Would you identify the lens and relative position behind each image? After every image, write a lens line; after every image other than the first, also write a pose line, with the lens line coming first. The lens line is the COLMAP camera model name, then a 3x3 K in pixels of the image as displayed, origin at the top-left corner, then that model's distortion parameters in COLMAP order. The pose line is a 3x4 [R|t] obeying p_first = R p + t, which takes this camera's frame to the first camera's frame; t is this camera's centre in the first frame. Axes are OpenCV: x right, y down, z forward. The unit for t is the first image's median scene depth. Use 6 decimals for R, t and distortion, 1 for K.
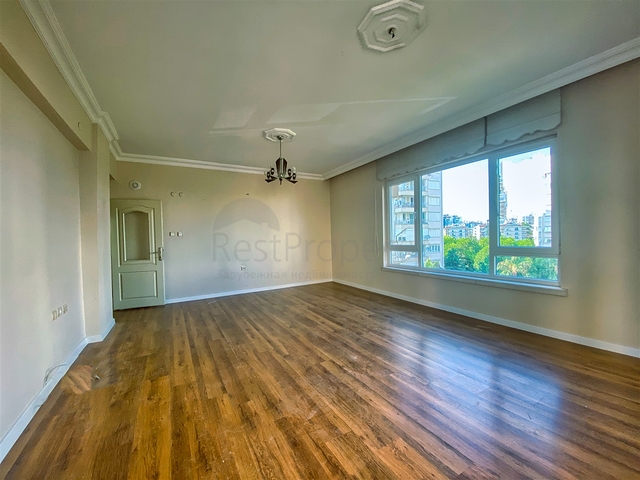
lens RADIAL K [[260.0, 0, 314.1], [0, 260.0, 236.9], [0, 0, 1]] dist [0.002062, -0.006888]
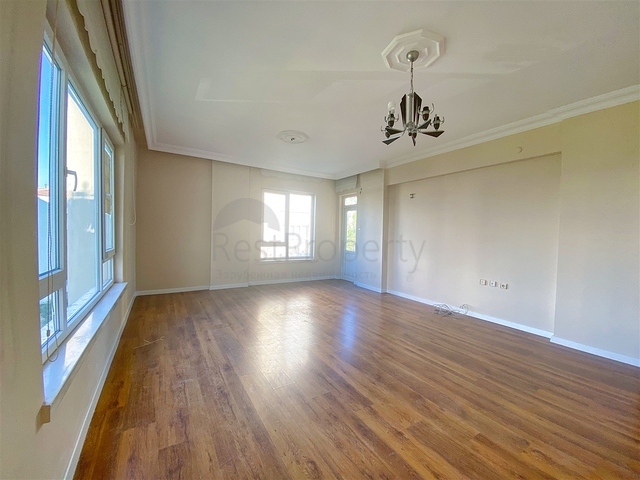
lens RADIAL K [[260.0, 0, 317.7], [0, 260.0, 237.7], [0, 0, 1]] dist [0.002062, -0.006888]
pose [[-0.999286, 0.003515, -0.037612, 0.115881], [0.002659, 0.999736, 0.022805, -0.021424], [0.037682, 0.022689, -0.999032, 2.020468]]
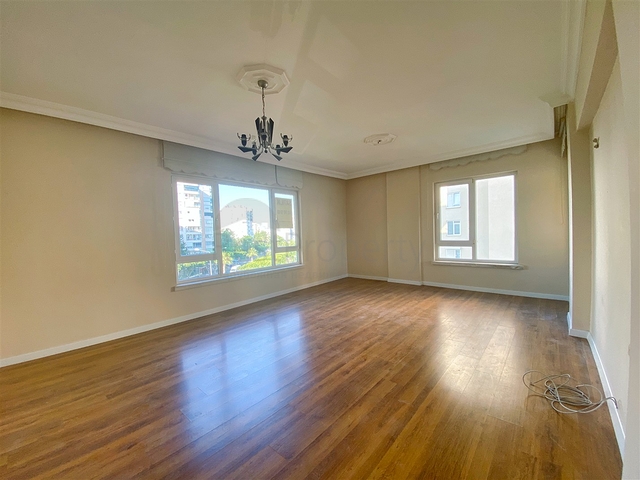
lens RADIAL K [[260.0, 0, 320.7], [0, 260.0, 241.2], [0, 0, 1]] dist [0.002062, -0.006888]
pose [[-0.330723, -0.000688, 0.943728, -1.008606], [0.045467, 0.998827, 0.016662, -0.015642], [-0.942632, 0.048419, -0.330304, 1.435560]]
